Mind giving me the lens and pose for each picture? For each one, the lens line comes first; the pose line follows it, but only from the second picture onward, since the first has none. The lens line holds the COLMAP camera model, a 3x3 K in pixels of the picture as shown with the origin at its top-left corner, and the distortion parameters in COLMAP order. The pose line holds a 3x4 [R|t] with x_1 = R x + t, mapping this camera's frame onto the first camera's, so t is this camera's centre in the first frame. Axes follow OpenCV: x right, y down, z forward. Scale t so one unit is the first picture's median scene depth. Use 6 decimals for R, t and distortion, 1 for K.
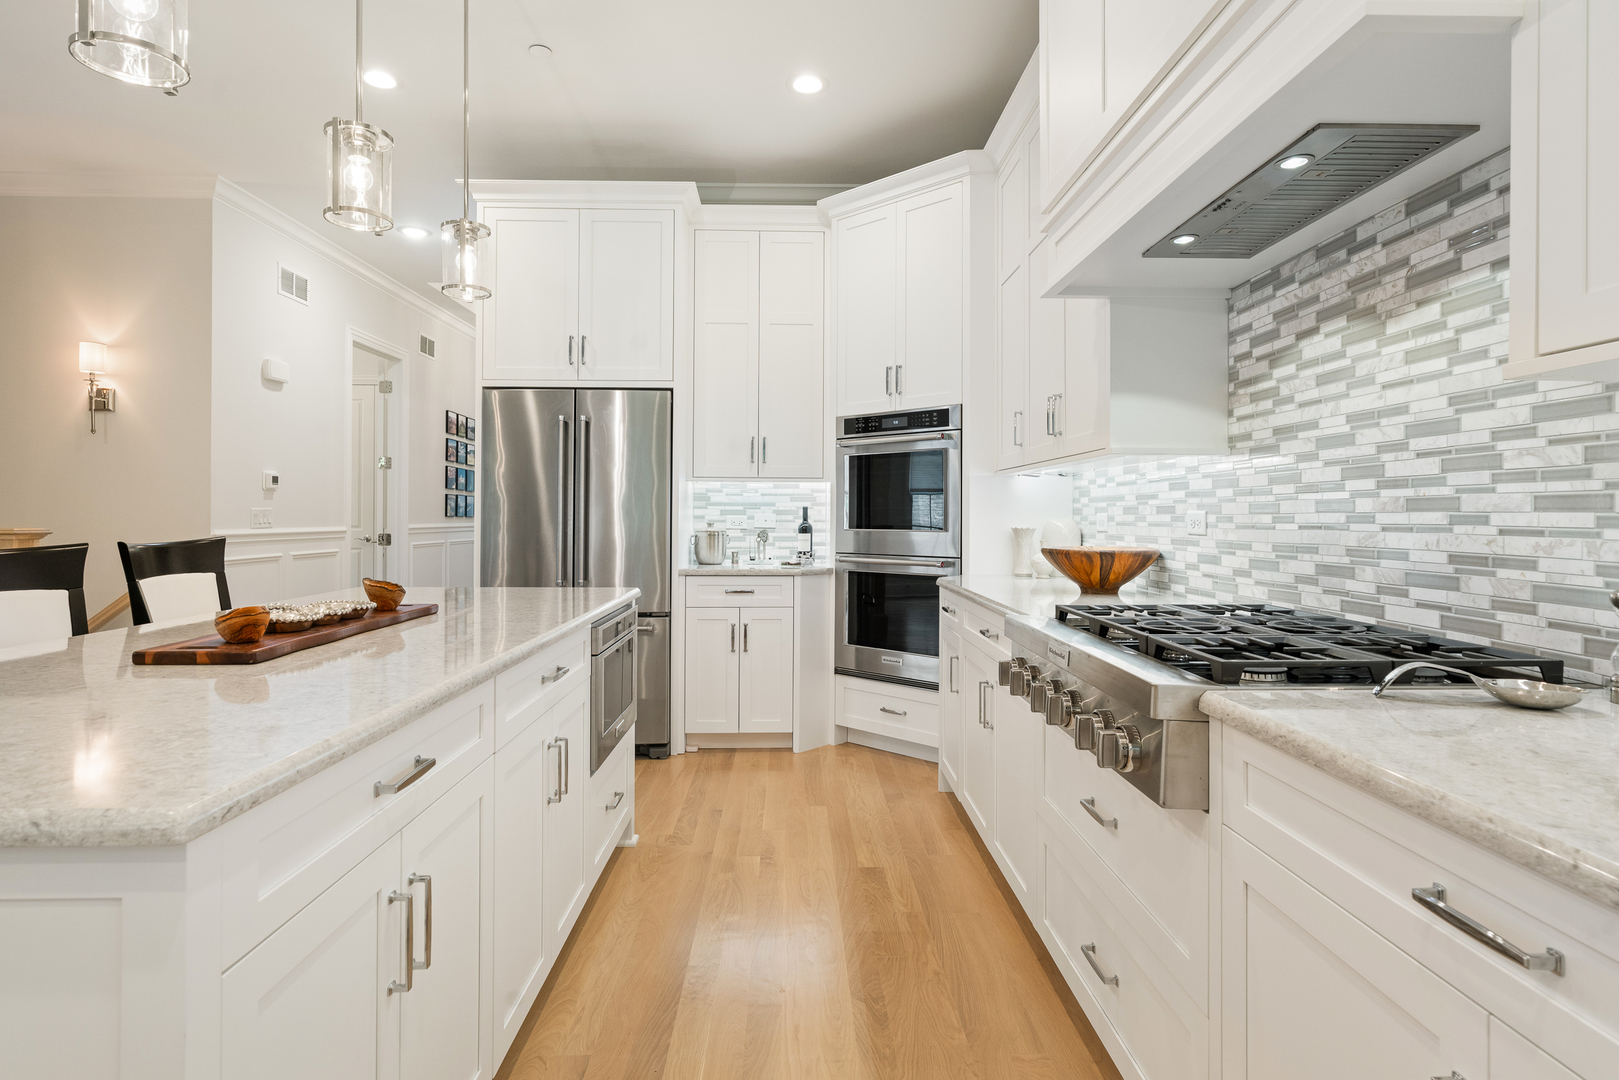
lens RADIAL K [[868.2, 0, 813.5], [0, 868.2, 511.1], [0, 0, 1]] dist [-0.012327, 0.007012]
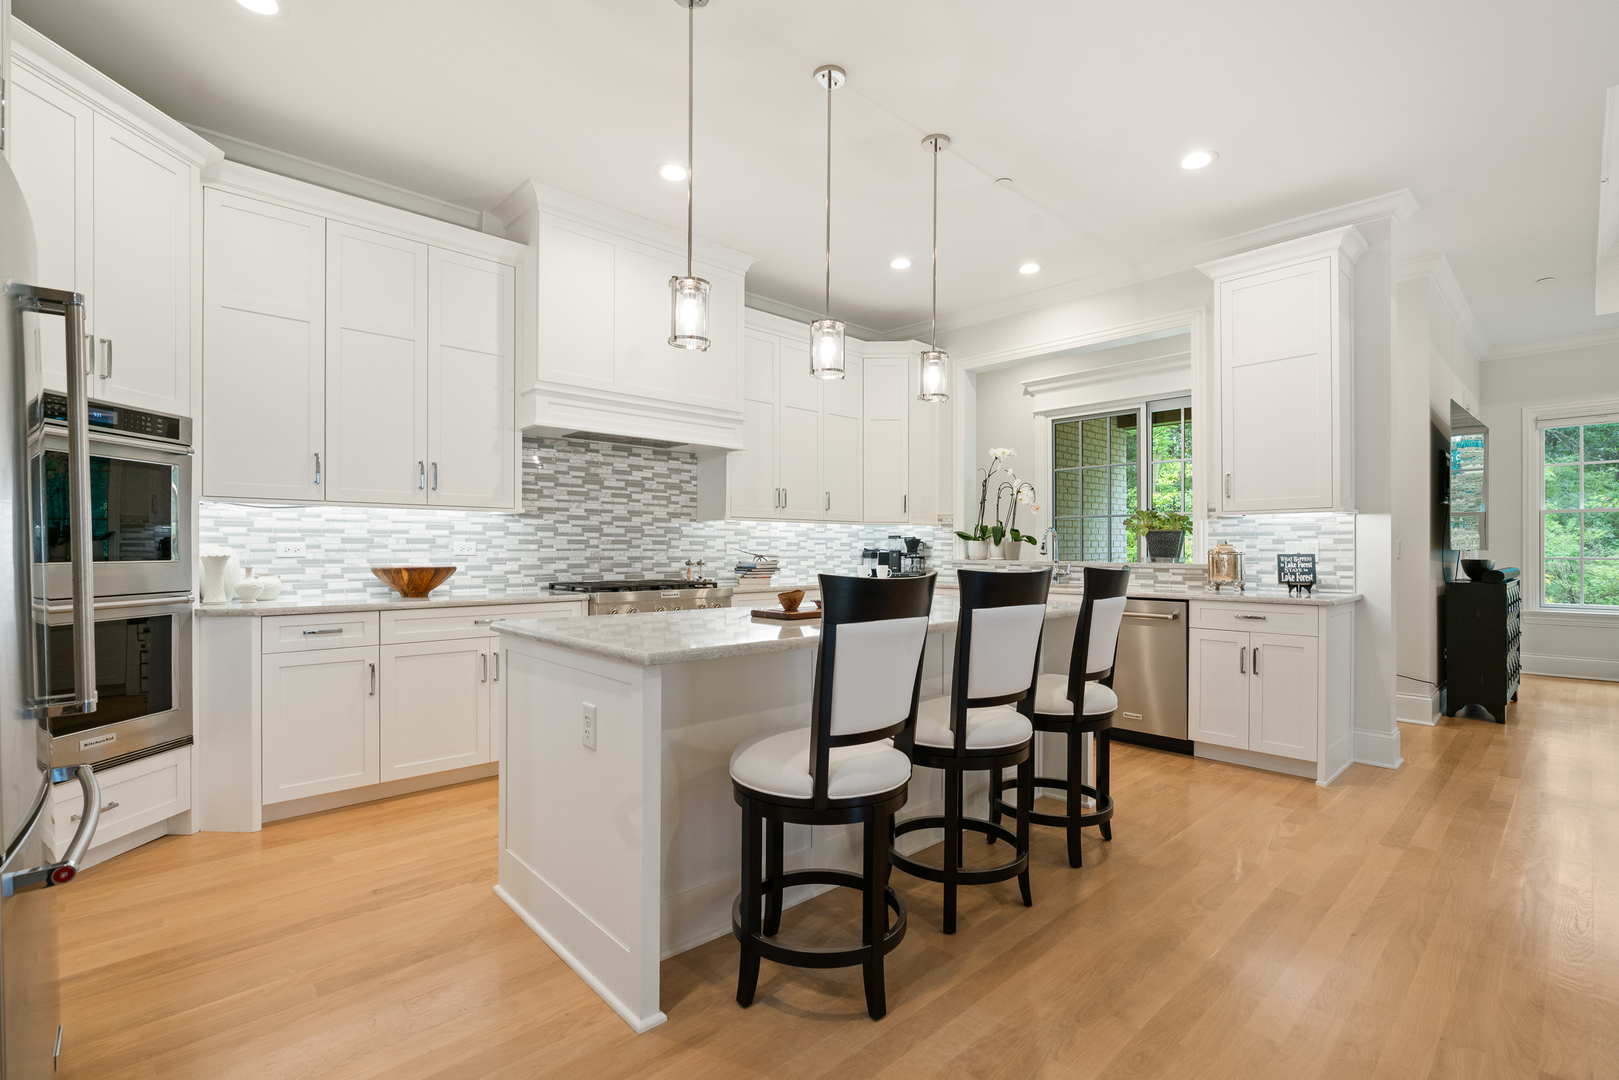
lens RADIAL K [[730.8, 0, 802.3], [0, 730.8, 540.4], [0, 0, 1]] dist [-0.014408, 0.007786]
pose [[-0.653009, 0.002918, 0.757345, -1.648151], [-0.008934, 0.999893, -0.011556, 0.009886], [-0.757298, -0.014312, -0.652913, 2.055241]]
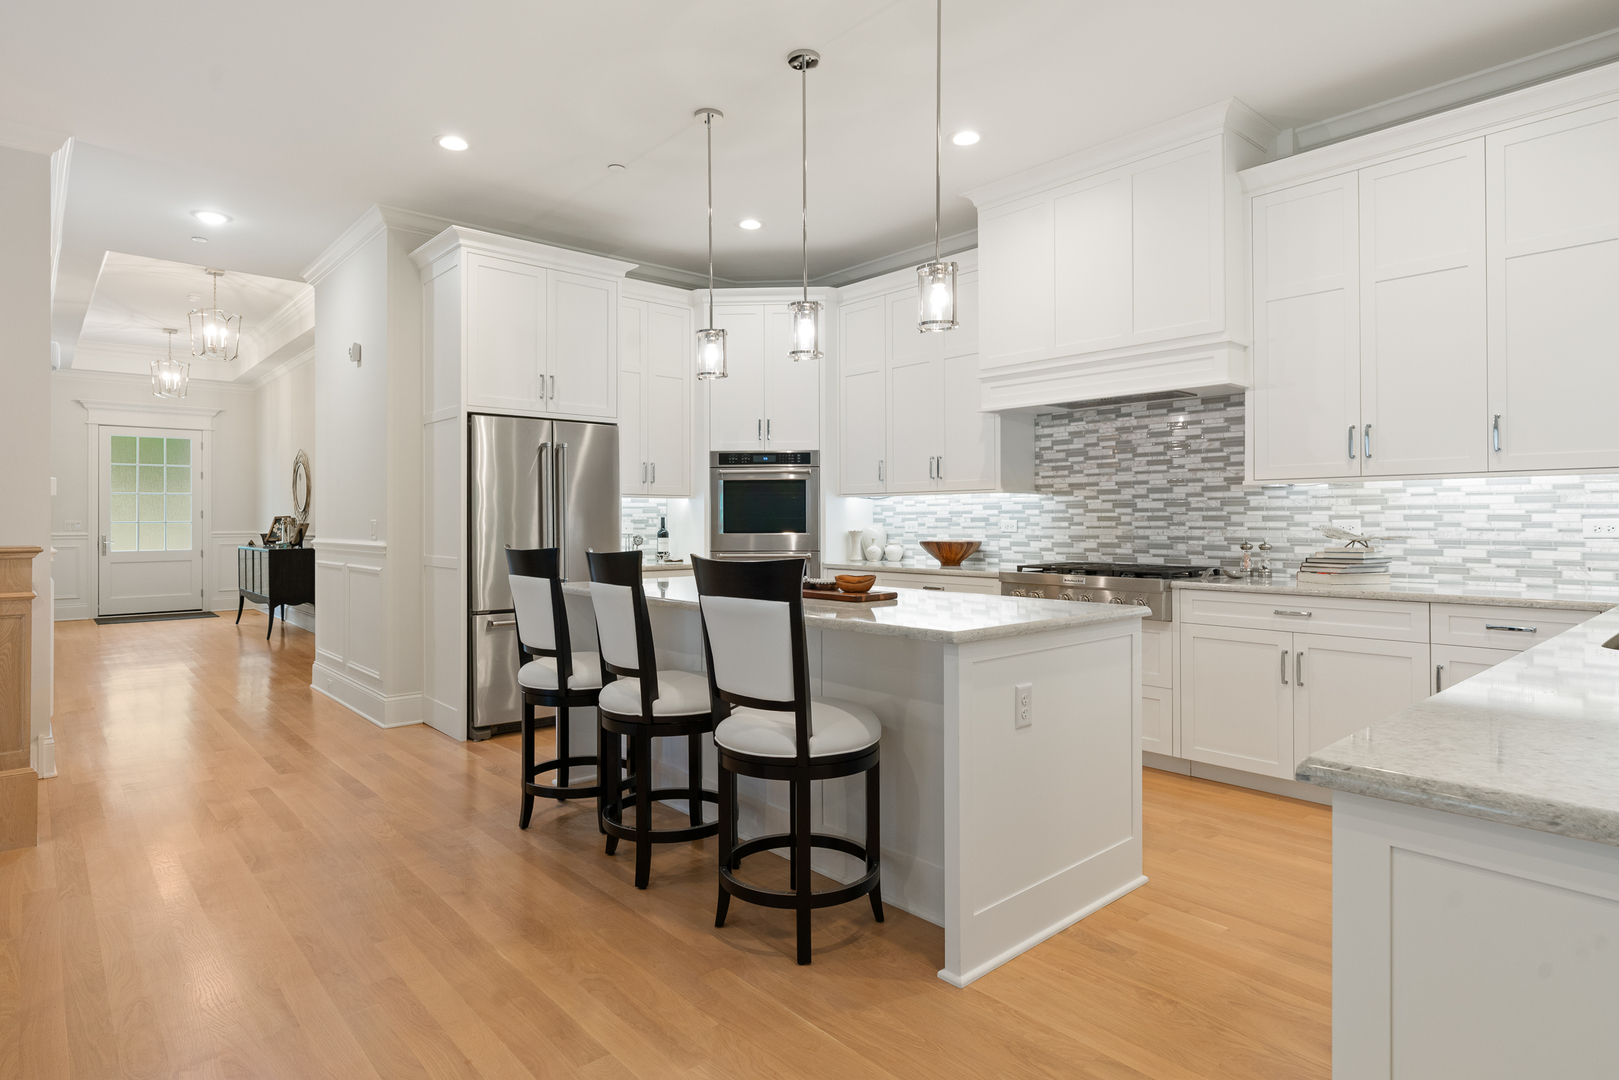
lens RADIAL K [[868.2, 0, 826.7], [0, 868.2, 515.5], [0, 0, 1]] dist [-0.012327, 0.007012]
pose [[0.756351, 0.001071, 0.654165, -1.677731], [0.000328, 0.999998, -0.002016, -0.010891], [-0.654166, 0.001739, 0.756349, -0.342786]]
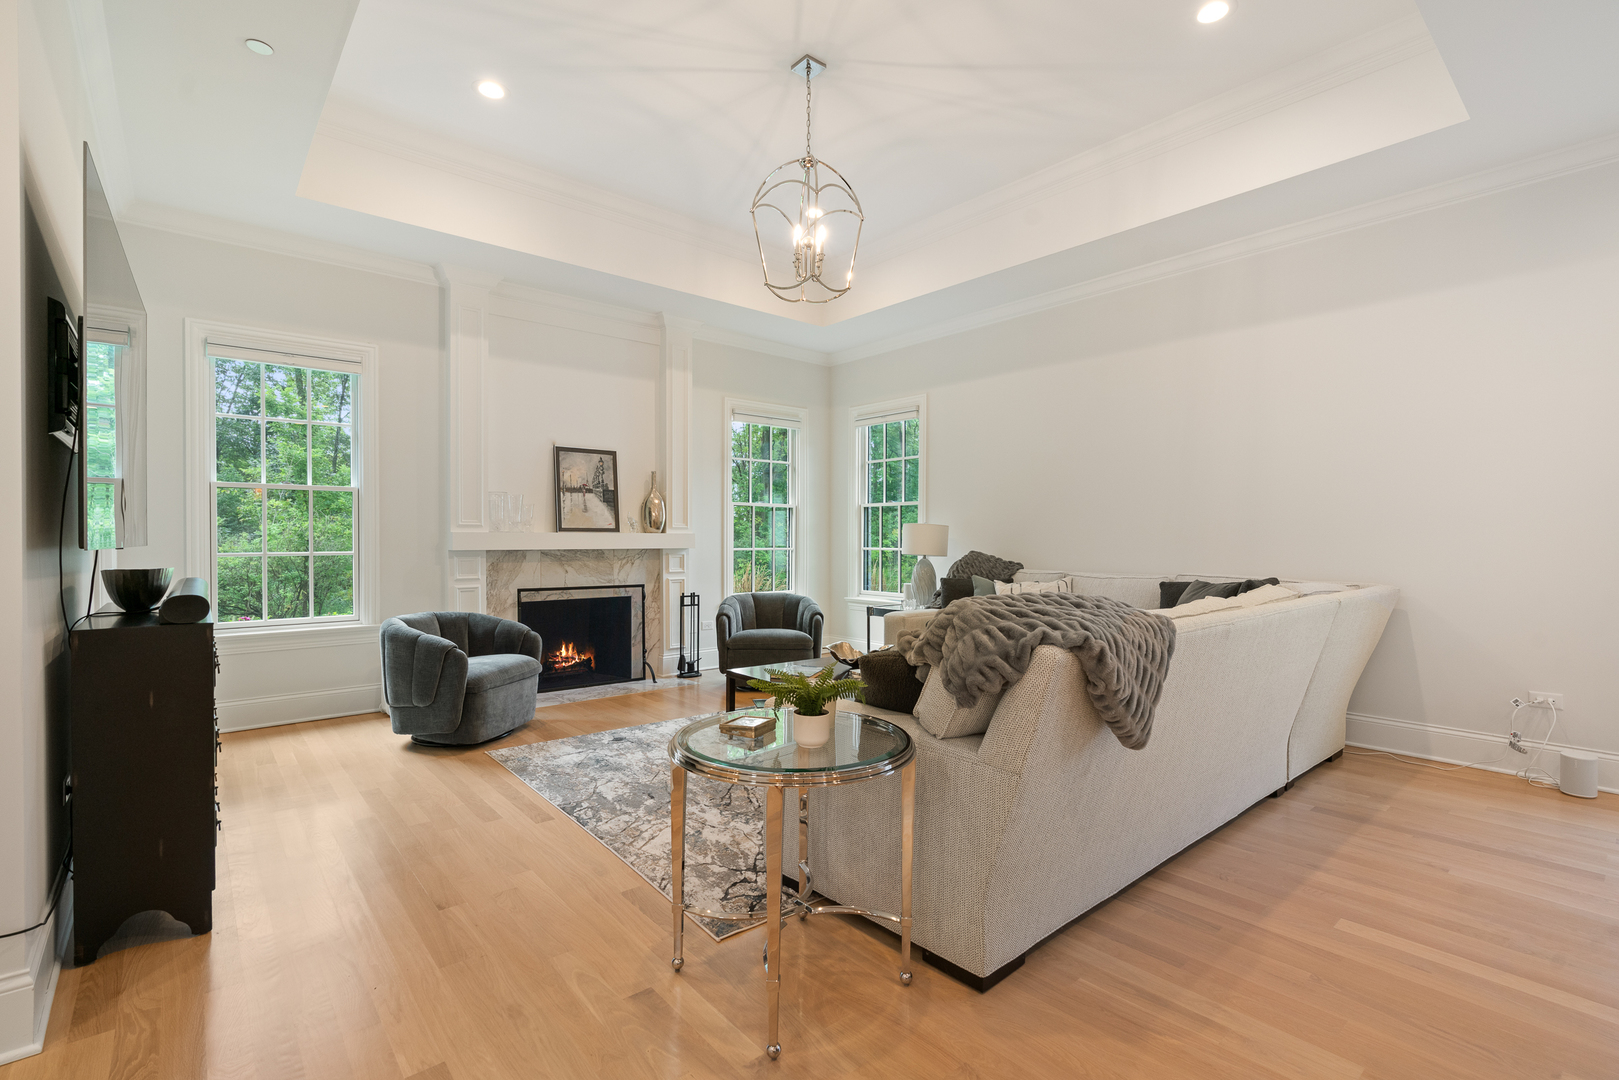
lens RADIAL K [[730.8, 0, 804.2], [0, 730.8, 547.9], [0, 0, 1]] dist [-0.014408, 0.007786]
pose [[-0.778600, 0.002823, -0.627515, -1.346792], [-0.001370, 0.999980, 0.006199, -0.018776], [0.627519, 0.005687, -0.778580, 0.055519]]
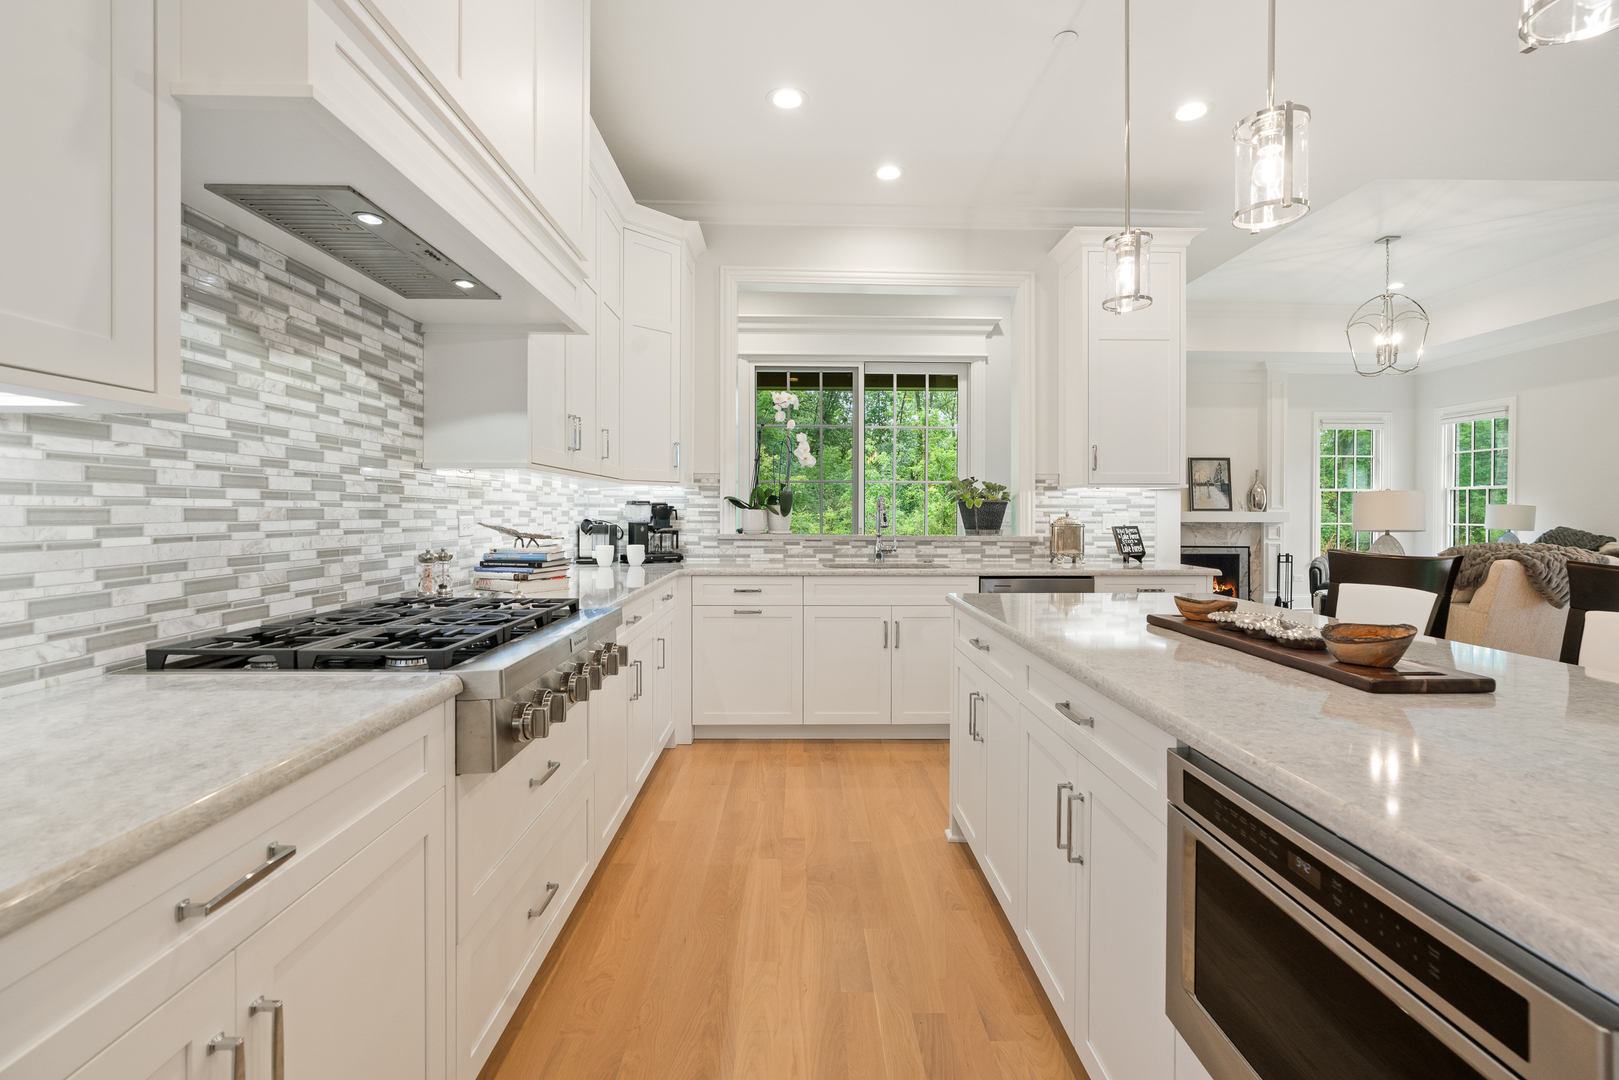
lens RADIAL K [[730.8, 0, 812.4], [0, 730.8, 516.6], [0, 0, 1]] dist [-0.014408, 0.007786]
pose [[-0.999900, -0.007882, 0.011736, -0.045436], [-0.007880, 0.999969, 0.000190, -0.009101], [-0.011737, 0.000097, -0.999931, 1.855754]]
